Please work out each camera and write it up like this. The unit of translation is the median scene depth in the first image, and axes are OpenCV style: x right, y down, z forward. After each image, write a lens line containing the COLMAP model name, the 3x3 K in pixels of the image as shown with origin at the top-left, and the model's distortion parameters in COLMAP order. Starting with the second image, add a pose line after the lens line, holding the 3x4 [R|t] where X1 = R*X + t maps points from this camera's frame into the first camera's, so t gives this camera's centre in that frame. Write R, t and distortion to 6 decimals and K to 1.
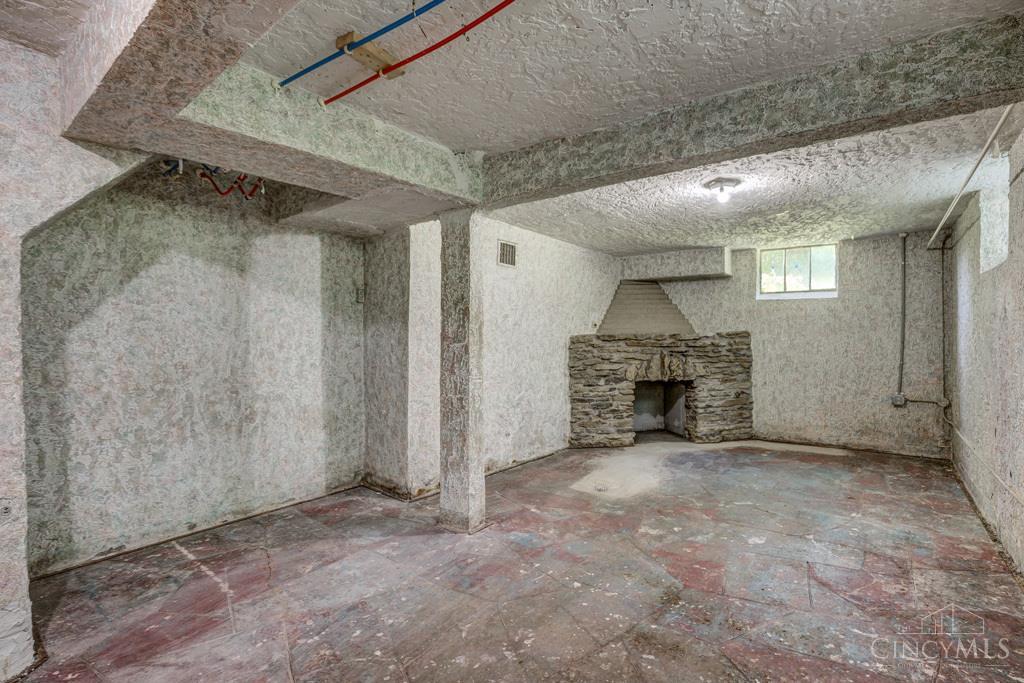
lens RADIAL K [[495.0, 0, 512.0], [0, 495.0, 341.5], [0, 0, 1]] dist [-0.000954, 0.000008]
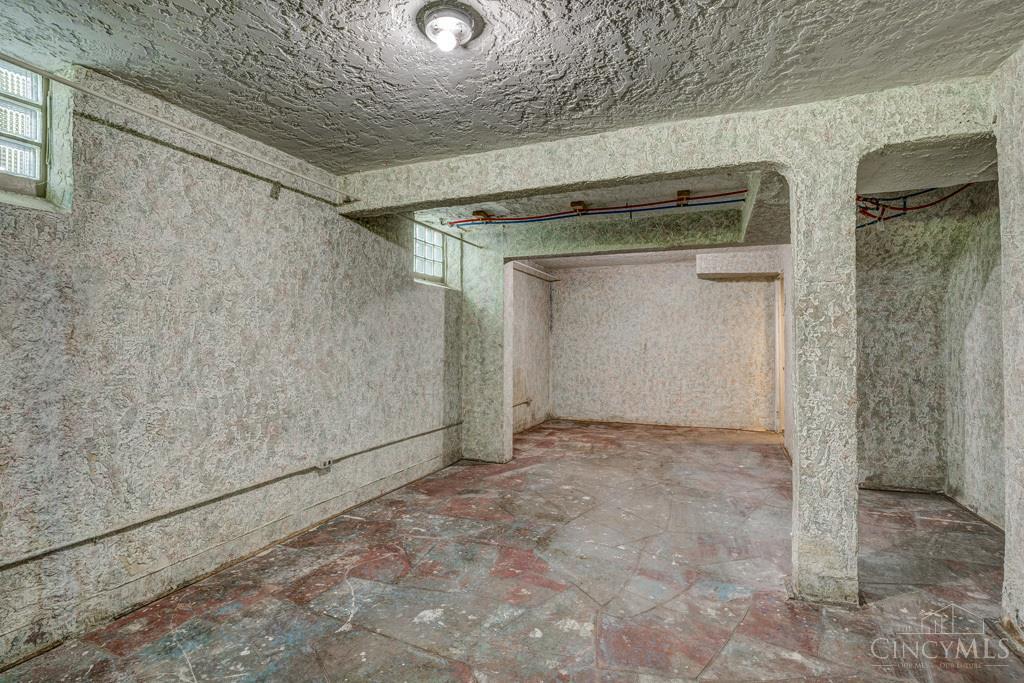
lens RADIAL K [[495.0, 0, 512.0], [0, 495.0, 341.5], [0, 0, 1]] dist [-0.000954, 0.000008]
pose [[-0.966365, -0.005883, -0.257106, 0.610826], [-0.006915, 0.999971, 0.003111, 0.011480], [0.257080, 0.004784, -0.966378, 1.849809]]
